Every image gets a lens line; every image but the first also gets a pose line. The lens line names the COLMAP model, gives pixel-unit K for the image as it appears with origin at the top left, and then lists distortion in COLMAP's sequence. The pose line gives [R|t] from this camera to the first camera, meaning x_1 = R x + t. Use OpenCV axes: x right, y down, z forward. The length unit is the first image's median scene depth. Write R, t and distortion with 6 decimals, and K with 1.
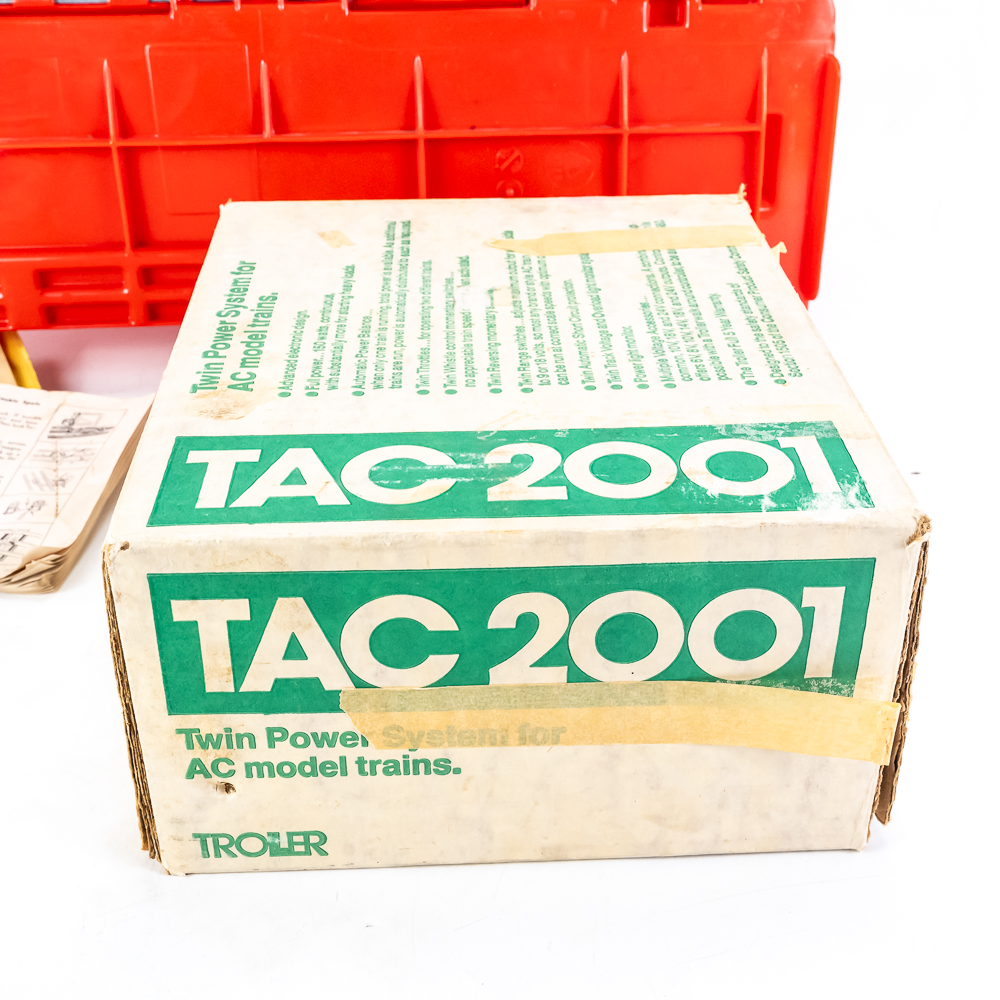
lens RADIAL K [[1358.8, 0, 505.9], [0, 1358.8, 498.7], [0, 0, 1]] dist [-0.013411, 0.000000]
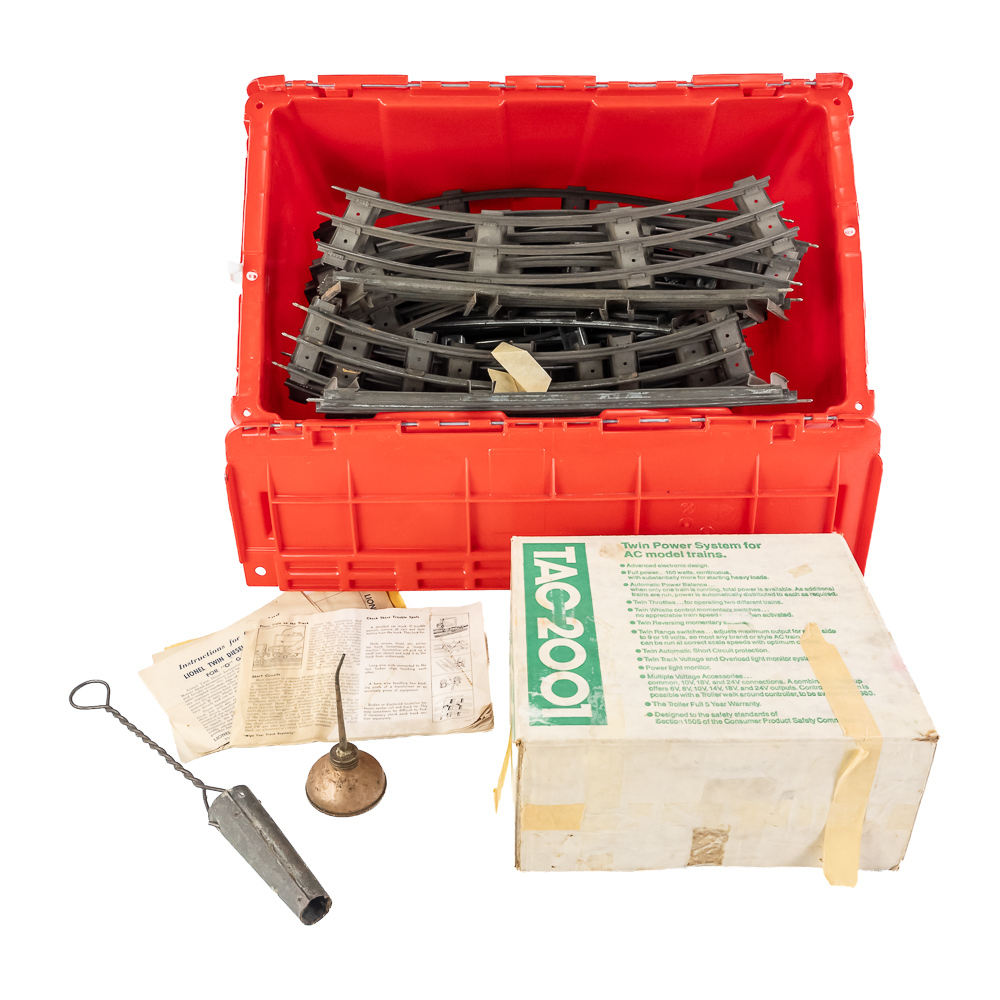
lens RADIAL K [[1060.4, 0, 509.9], [0, 1060.4, 490.3], [0, 0, 1]] dist [-0.015281, 0.000000]
pose [[-0.035329, 0.532860, -0.845465, 1.293388], [-0.531561, 0.706378, 0.467411, -0.897071], [0.846283, 0.465930, 0.258292, 0.275217]]
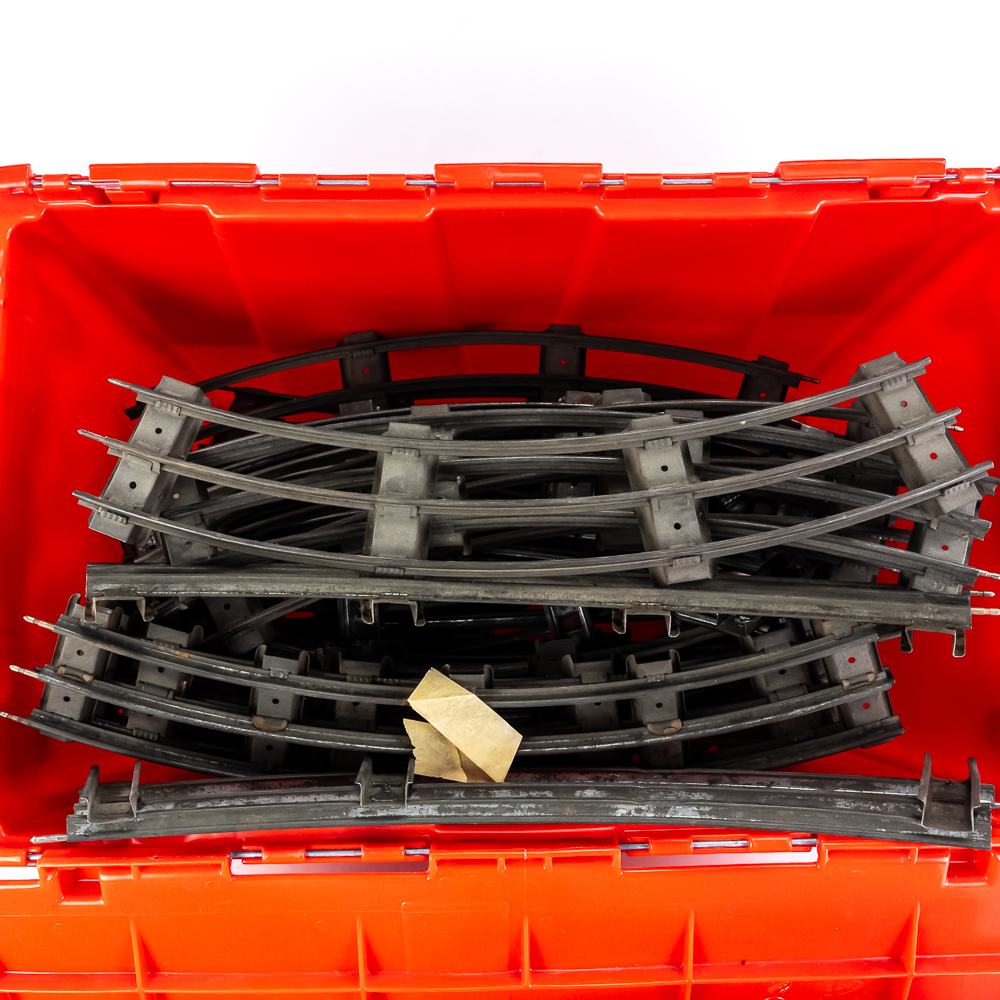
lens RADIAL K [[1060.4, 0, 495.1], [0, 1060.4, 505.7], [0, 0, 1]] dist [-0.015281, 0.000000]
pose [[-0.027720, 0.546183, -0.837207, 0.262750], [-0.530878, 0.701612, 0.475300, -0.812720], [0.846995, 0.457630, 0.270508, 0.338953]]
